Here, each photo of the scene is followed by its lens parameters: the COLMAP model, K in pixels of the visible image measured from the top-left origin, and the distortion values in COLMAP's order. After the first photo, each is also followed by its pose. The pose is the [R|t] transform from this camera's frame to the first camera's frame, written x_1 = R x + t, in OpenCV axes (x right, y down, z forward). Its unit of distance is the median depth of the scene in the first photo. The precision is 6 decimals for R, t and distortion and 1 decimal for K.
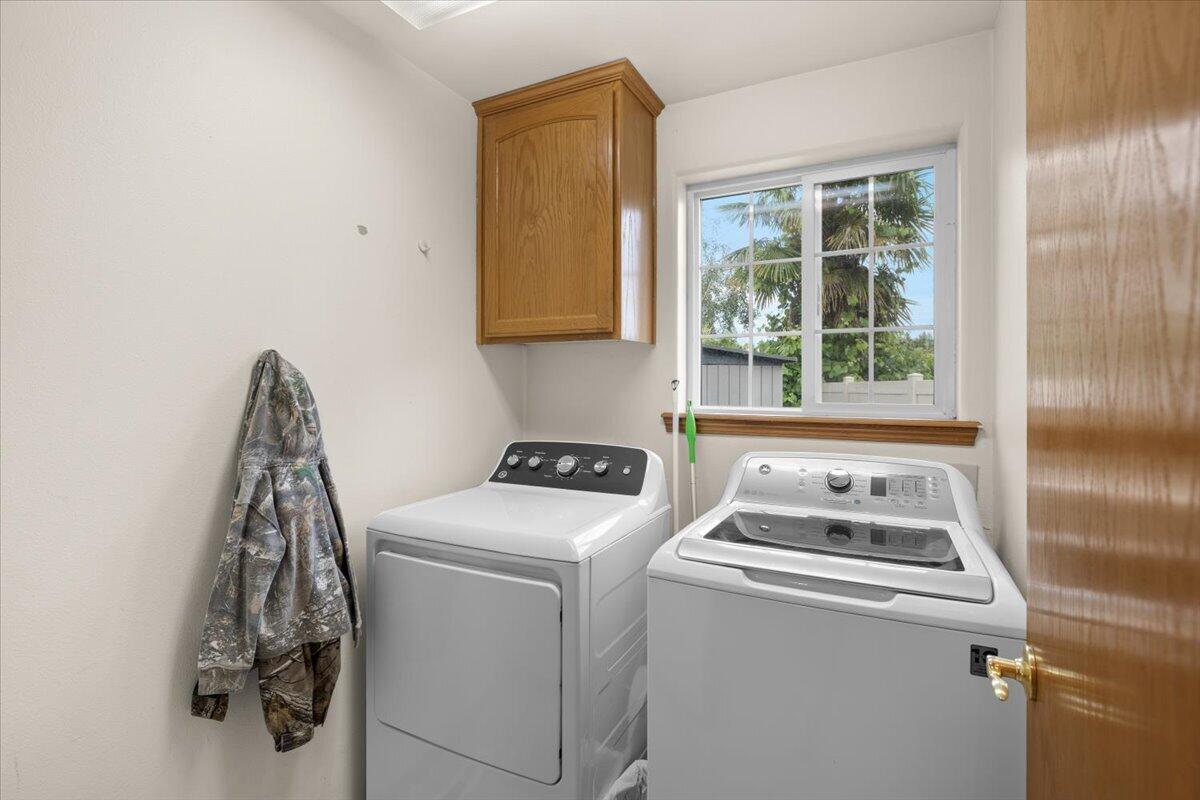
lens RADIAL K [[562.6, 0, 599.1], [0, 562.6, 392.5], [0, 0, 1]] dist [-0.001277, -0.000064]
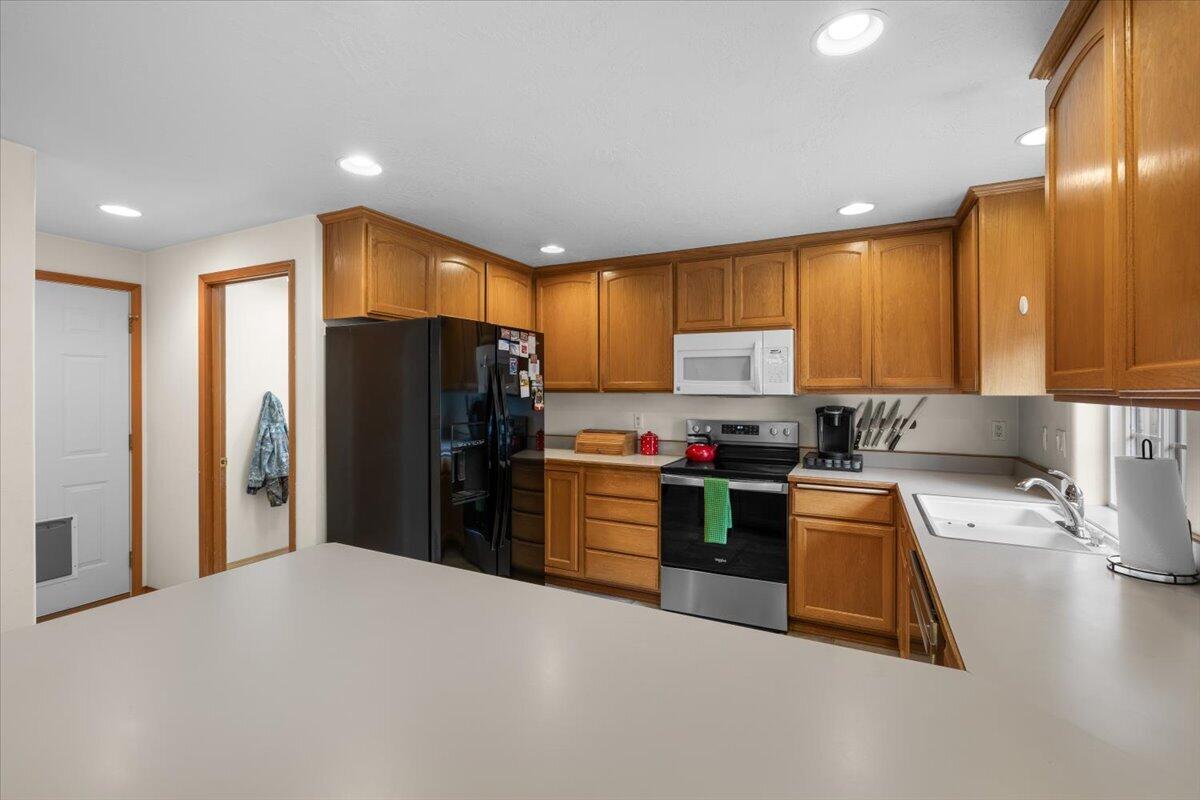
lens RADIAL K [[535.8, 0, 602.2], [0, 535.8, 393.8], [0, 0, 1]] dist [0.004312, -0.000169]
pose [[0.999940, -0.005715, 0.009323, 1.470098], [0.005680, 0.999977, 0.003834, -0.067132], [-0.009344, -0.003781, 0.999949, -2.373928]]
